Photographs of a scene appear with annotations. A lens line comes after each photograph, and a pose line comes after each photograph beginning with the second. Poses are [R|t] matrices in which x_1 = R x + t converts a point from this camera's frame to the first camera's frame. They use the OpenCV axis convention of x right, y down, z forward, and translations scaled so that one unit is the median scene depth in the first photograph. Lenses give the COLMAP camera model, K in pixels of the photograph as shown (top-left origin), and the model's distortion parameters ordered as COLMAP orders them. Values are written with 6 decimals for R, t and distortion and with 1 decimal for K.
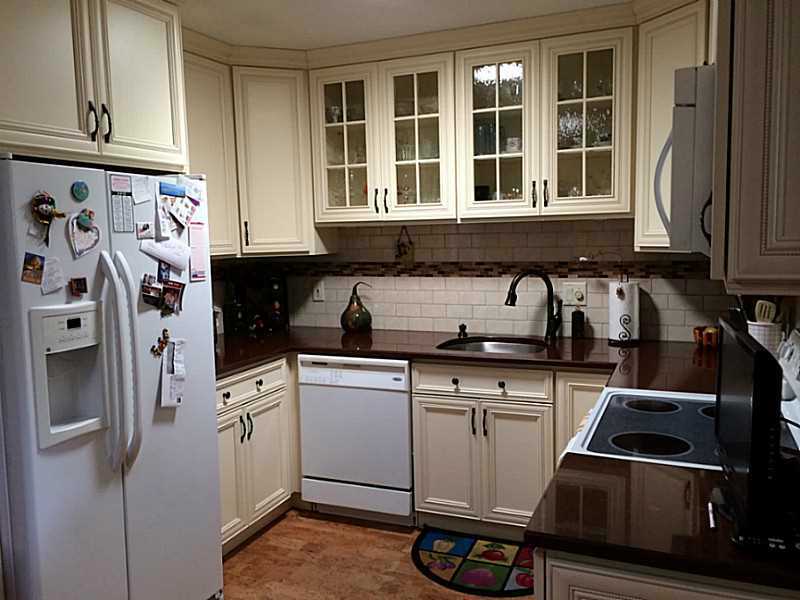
lens RADIAL K [[676.0, 0, 399.0], [0, 676.0, 295.6], [0, 0, 1]] dist [0.068306, -0.070884]
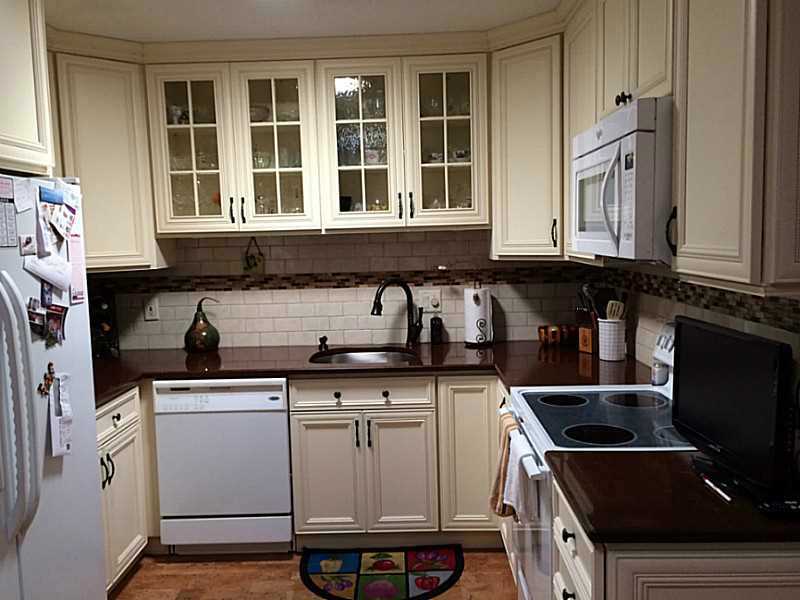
lens RADIAL K [[676.0, 0, 399.0], [0, 676.0, 295.6], [0, 0, 1]] dist [0.068306, -0.070884]
pose [[0.932258, -0.036161, 0.359983, -0.173922], [0.041196, 0.999131, -0.006322, -0.007075], [-0.359442, 0.020723, 0.932937, 0.046593]]
